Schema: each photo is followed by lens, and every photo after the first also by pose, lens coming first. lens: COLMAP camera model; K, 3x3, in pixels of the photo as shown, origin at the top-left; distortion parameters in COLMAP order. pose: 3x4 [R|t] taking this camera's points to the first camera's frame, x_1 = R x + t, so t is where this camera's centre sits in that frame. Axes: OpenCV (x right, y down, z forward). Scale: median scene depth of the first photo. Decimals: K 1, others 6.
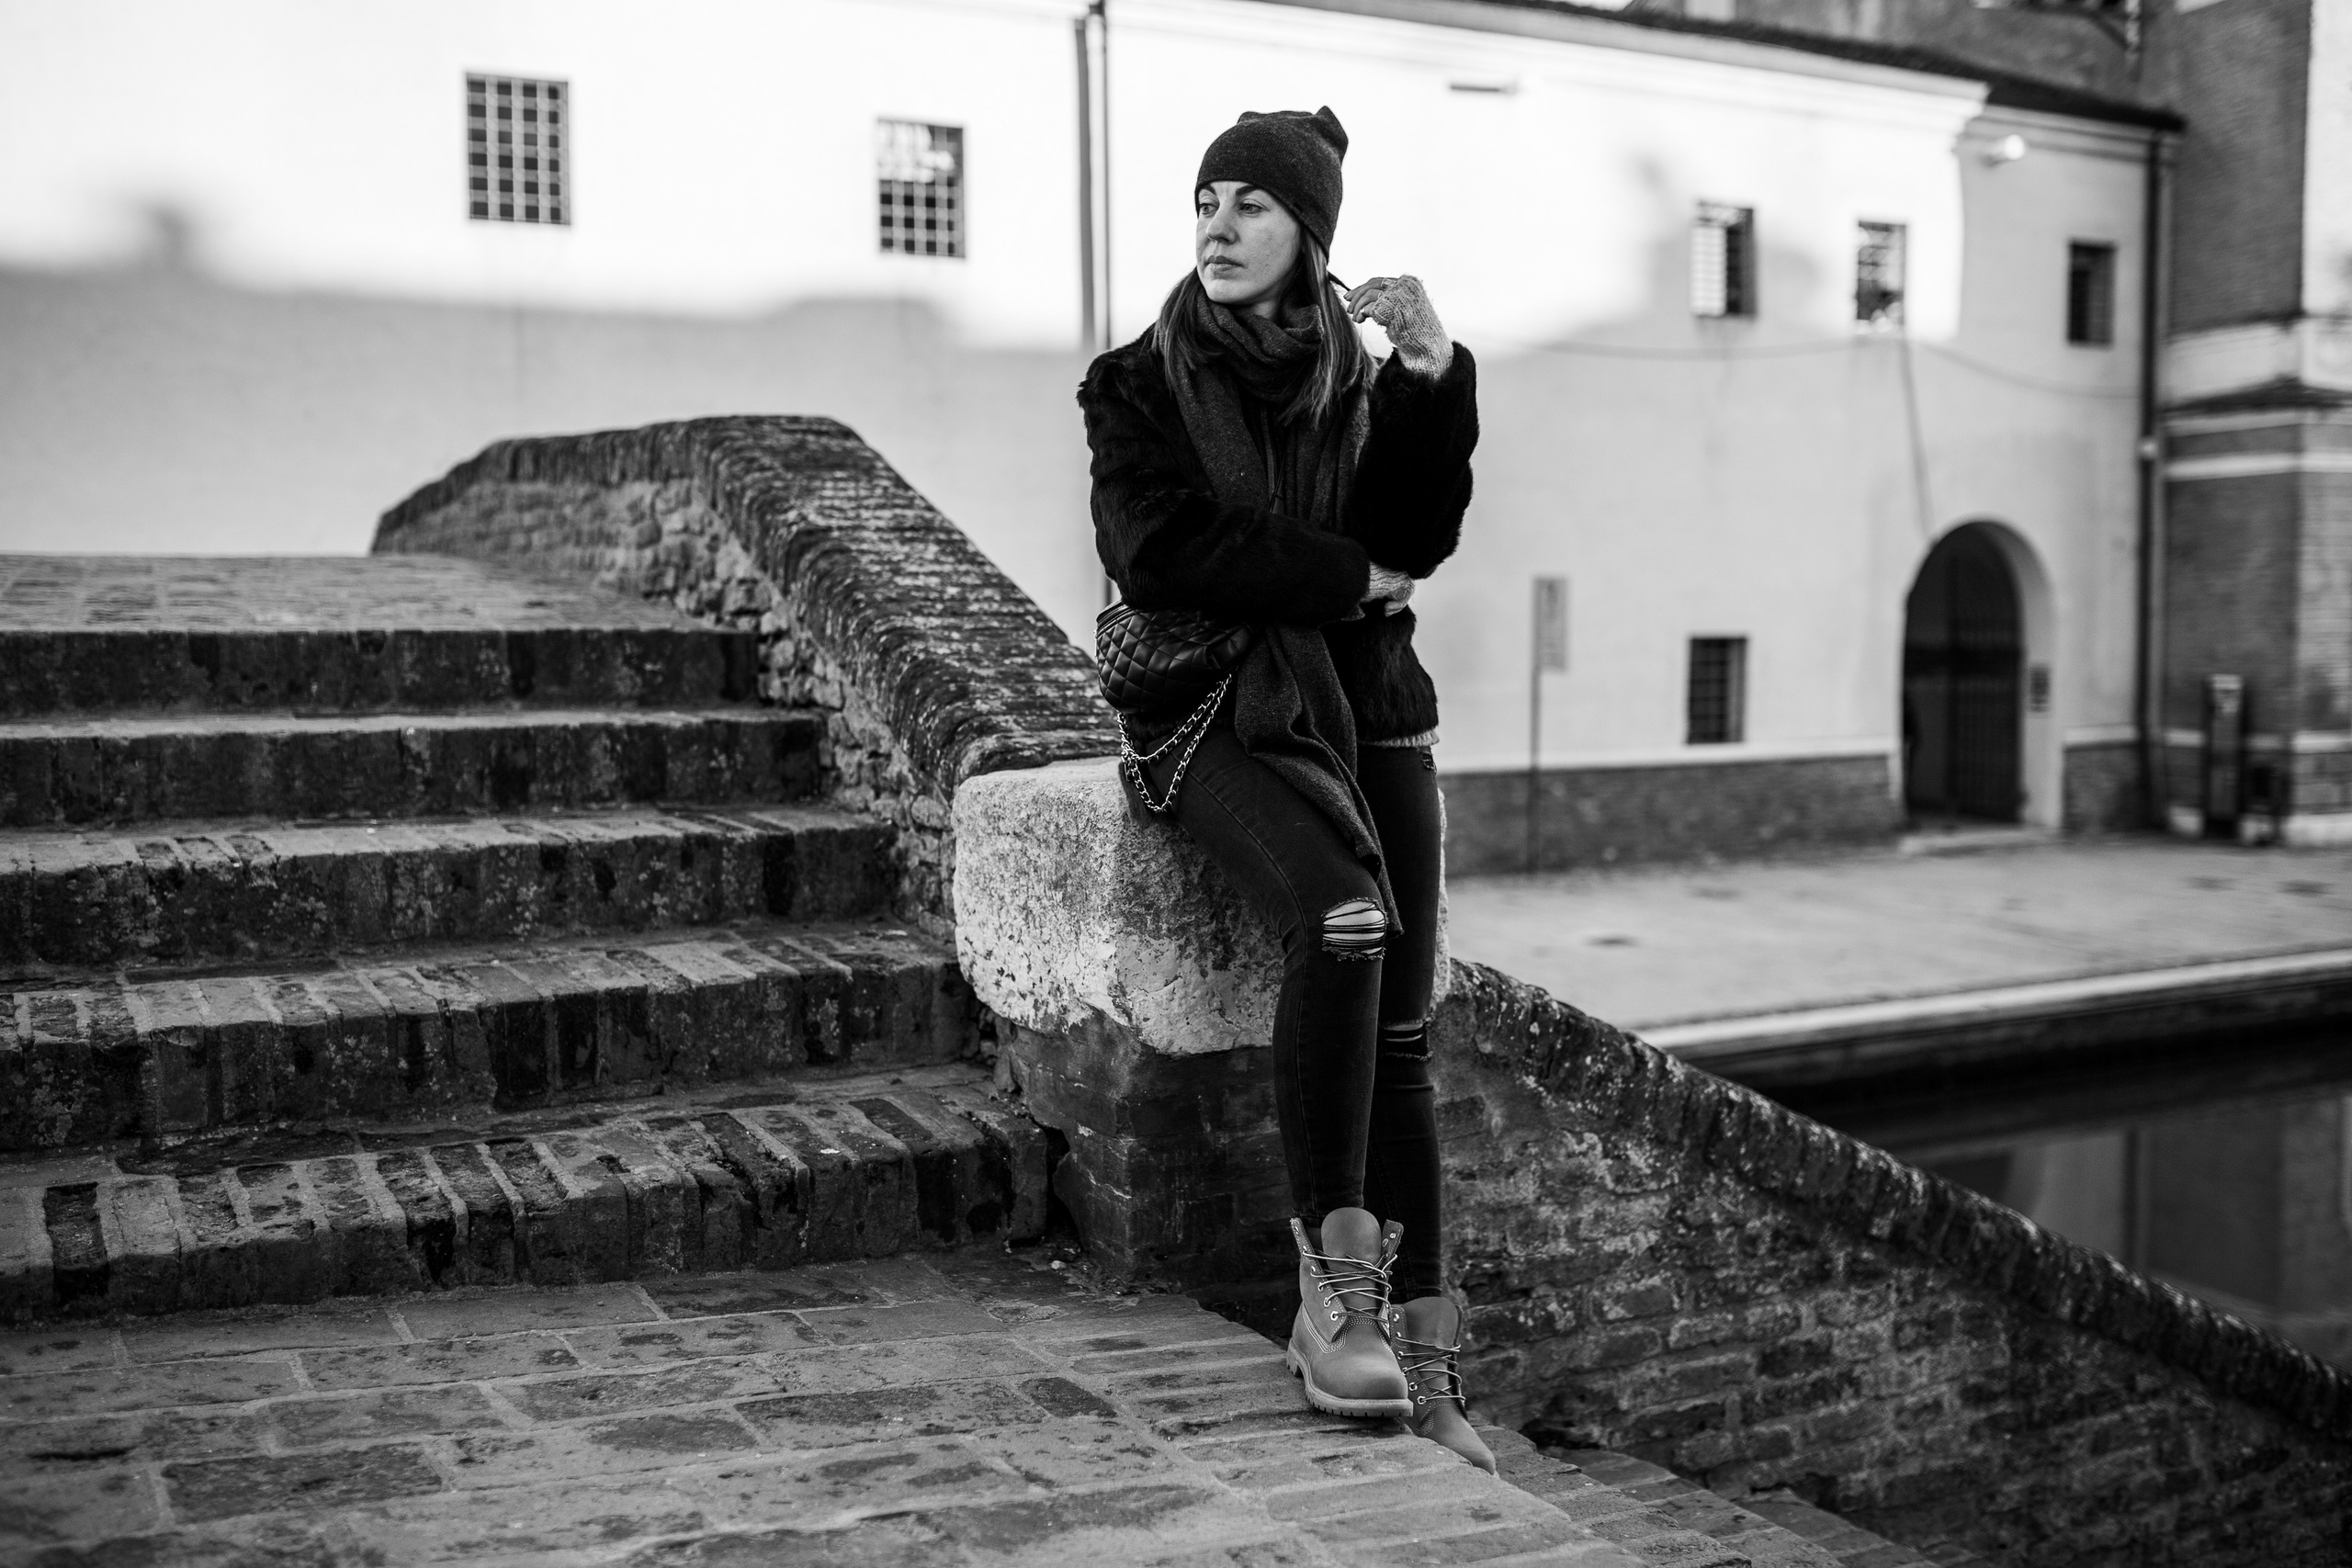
lens RADIAL K [[2252.5, 0, 1176.0], [0, 2252.5, 784.0], [0, 0, 1]] dist [-0.064885, 0.098908]
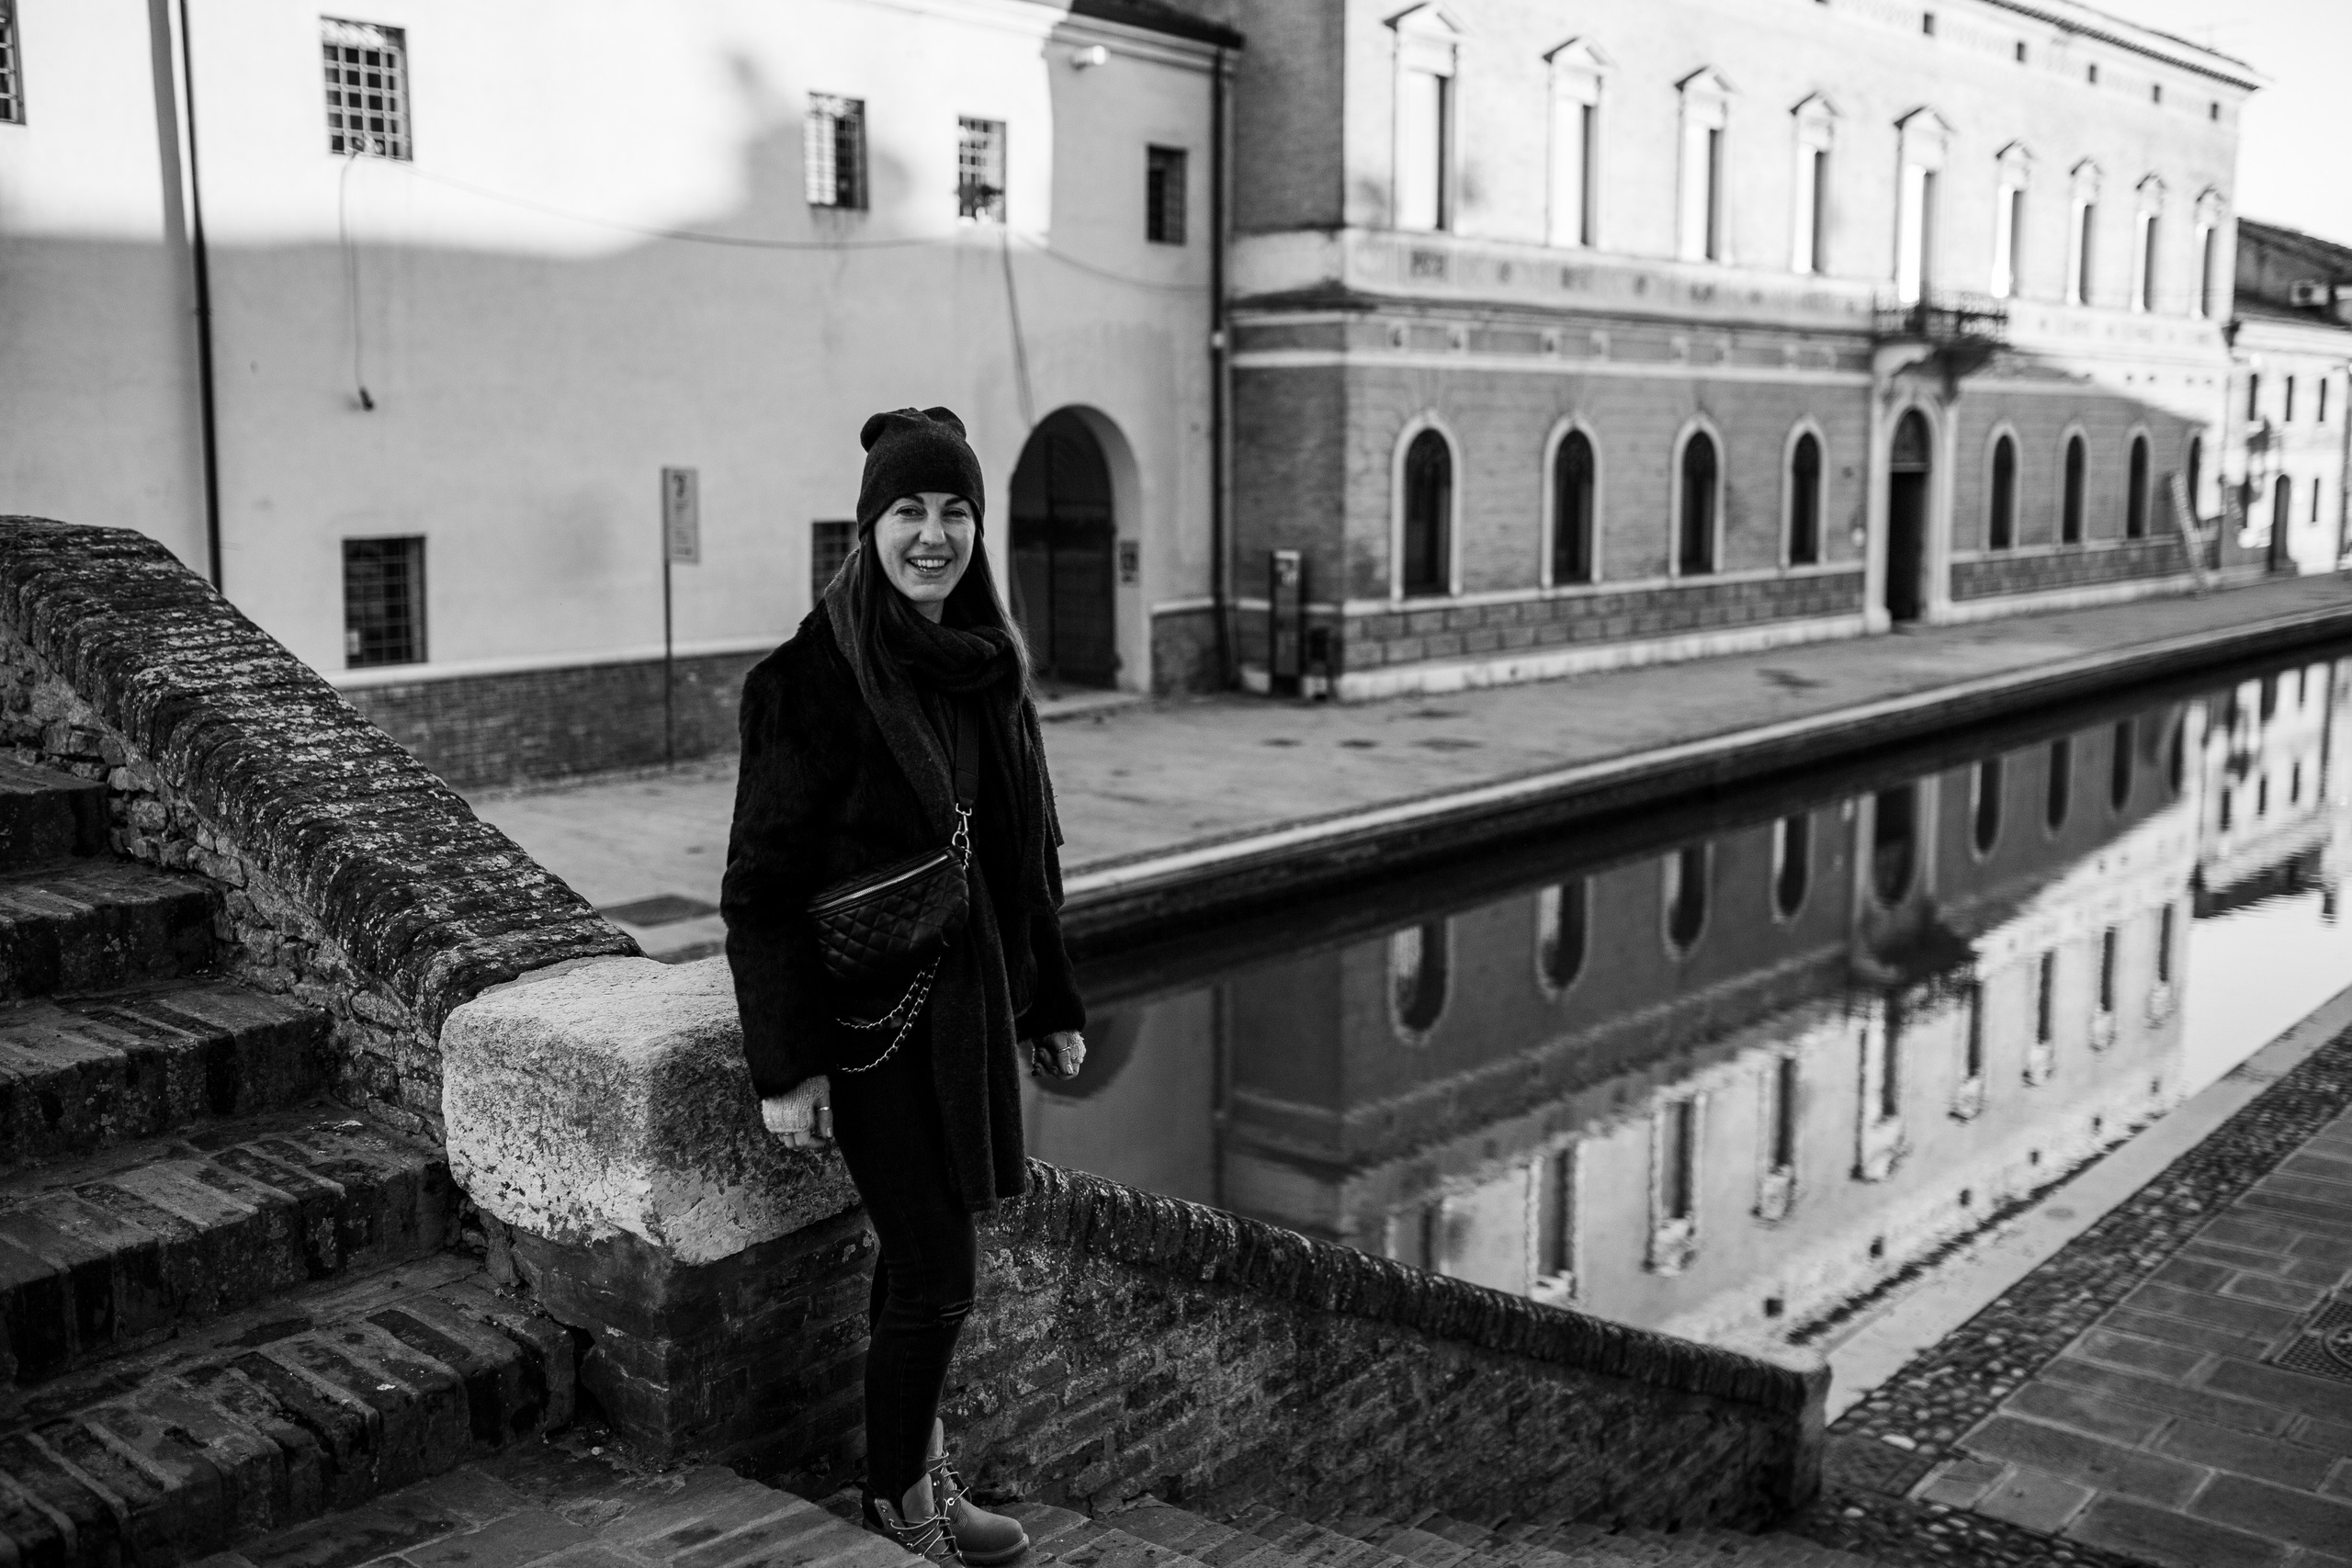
lens RADIAL K [[2252.5, 0, 1176.0], [0, 2252.5, 784.0], [0, 0, 1]] dist [-0.064885, 0.098908]
pose [[0.919516, -0.052925, 0.389473, -0.165917], [0.023086, 0.996455, 0.080903, -0.167205], [-0.392374, -0.065400, 0.917478, -0.107585]]
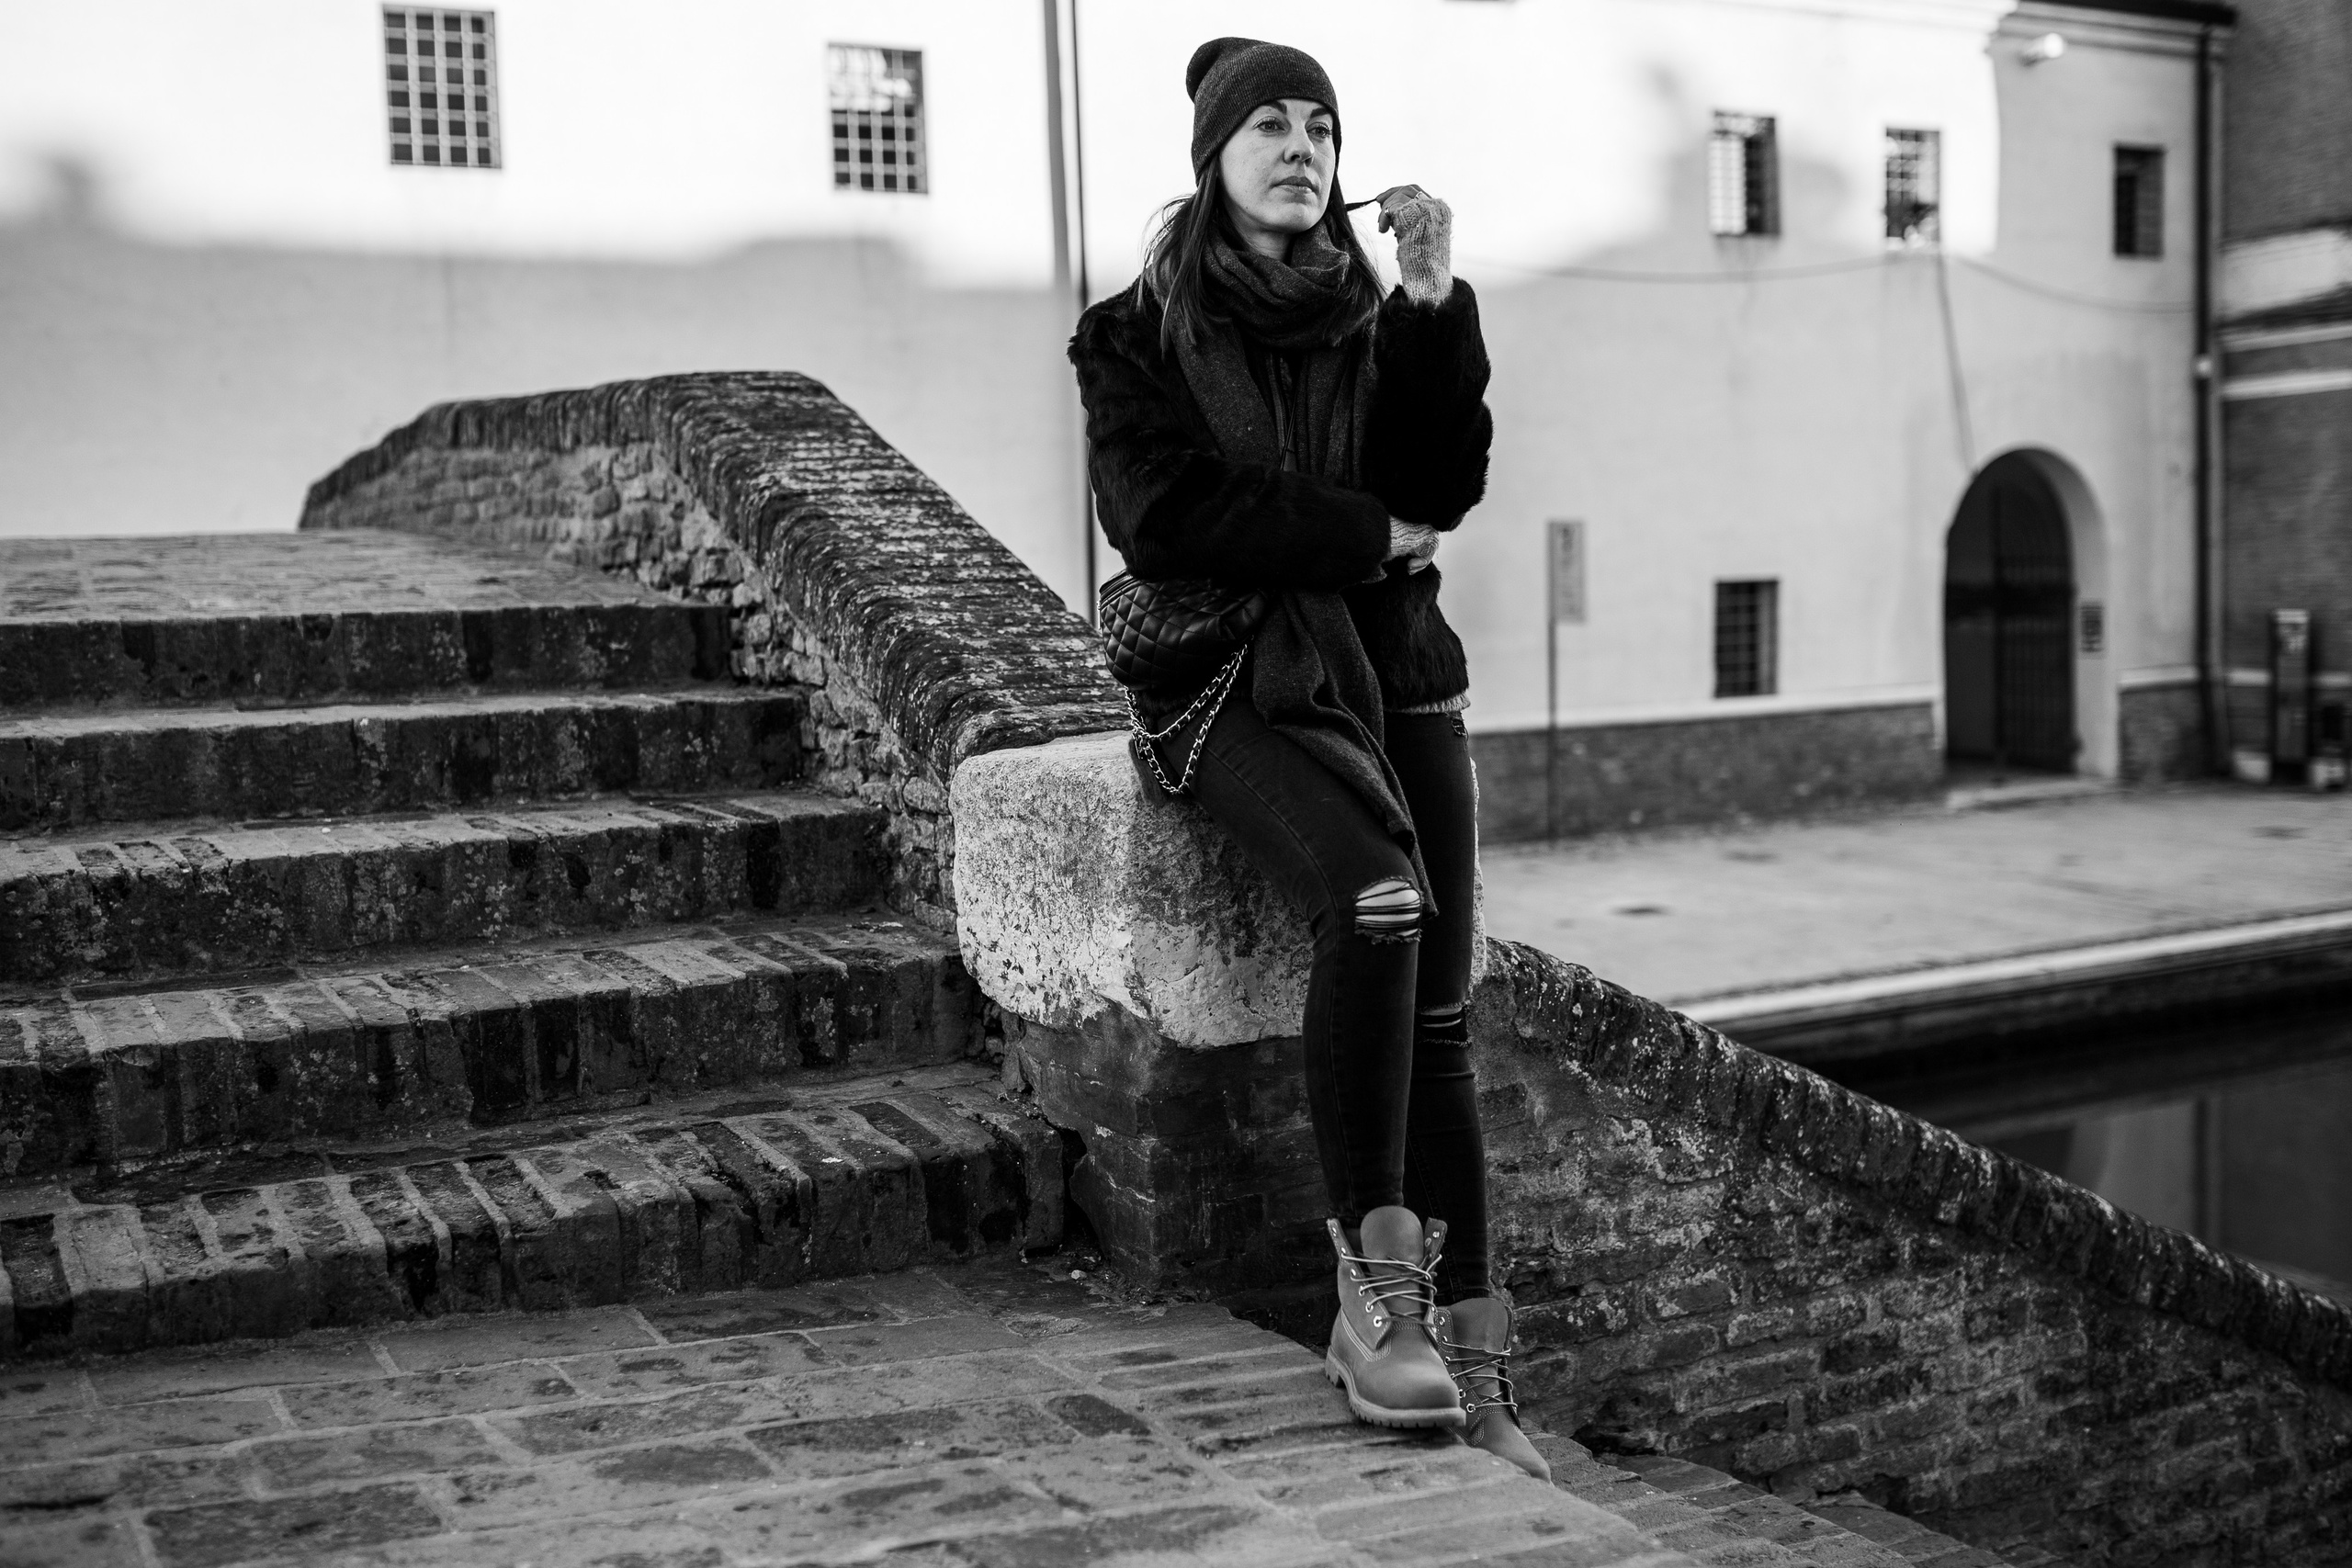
lens RADIAL K [[2423.5, 0, 1176.0], [0, 2423.5, 784.0], [0, 0, 1]] dist [-0.063489, 0.098037]
pose [[0.999675, -0.025129, 0.004402, -0.008777], [0.025070, 0.999601, 0.012982, -0.002381], [-0.004727, -0.012867, 0.999906, -0.006361]]
